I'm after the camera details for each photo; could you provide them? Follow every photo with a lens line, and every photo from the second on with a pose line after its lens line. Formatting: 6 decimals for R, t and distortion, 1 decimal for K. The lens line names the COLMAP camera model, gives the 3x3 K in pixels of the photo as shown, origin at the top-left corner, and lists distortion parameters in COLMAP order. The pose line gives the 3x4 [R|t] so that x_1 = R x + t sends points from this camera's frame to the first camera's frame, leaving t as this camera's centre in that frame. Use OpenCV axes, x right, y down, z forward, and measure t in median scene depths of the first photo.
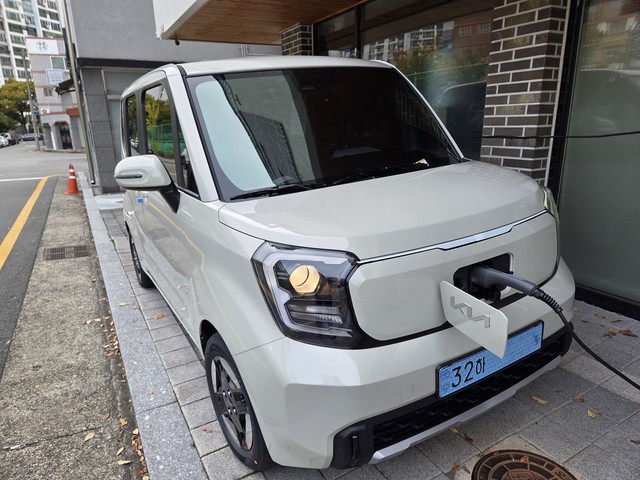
lens RADIAL K [[429.6, 0, 315.3], [0, 429.6, 243.1], [0, 0, 1]] dist [0.040293, -0.025084]
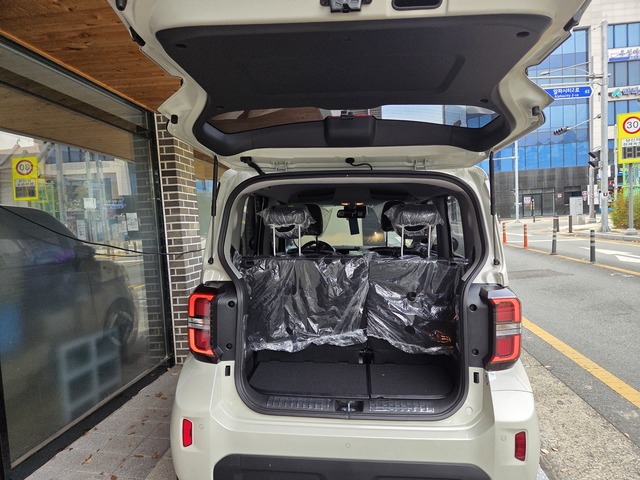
lens RADIAL K [[429.6, 0, 322.2], [0, 429.6, 245.1], [0, 0, 1]] dist [0.040293, -0.025084]
pose [[-0.820015, 0.047722, 0.570350, -0.742180], [0.236097, 0.935986, 0.261130, -0.561846], [-0.521377, 0.348788, -0.778789, 1.975610]]
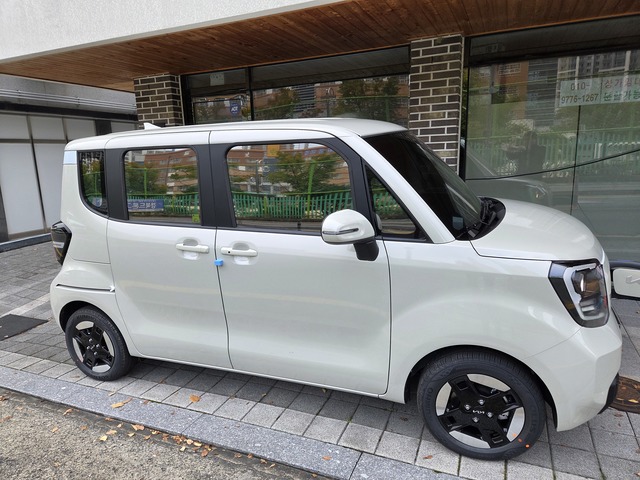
lens RADIAL K [[429.6, 0, 308.7], [0, 429.6, 237.6], [0, 0, 1]] dist [0.040293, -0.025084]
pose [[0.798486, -0.109906, 0.591896, -0.739392], [0.173413, 0.983511, -0.051316, -0.068475], [-0.576496, 0.143617, 0.804379, 0.158735]]
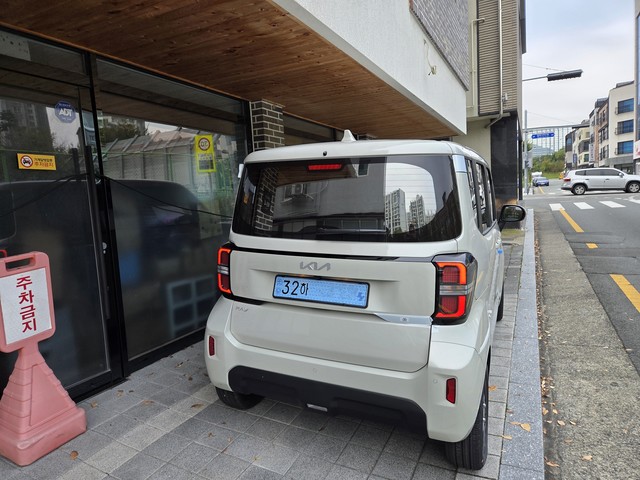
lens RADIAL K [[429.6, 0, 316.8], [0, 429.6, 234.0], [0, 0, 1]] dist [0.040293, -0.025084]
pose [[-0.567826, -0.003362, 0.823142, -1.047069], [0.300354, 0.930199, 0.210991, -0.520811], [-0.766395, 0.367040, -0.527182, 1.897641]]
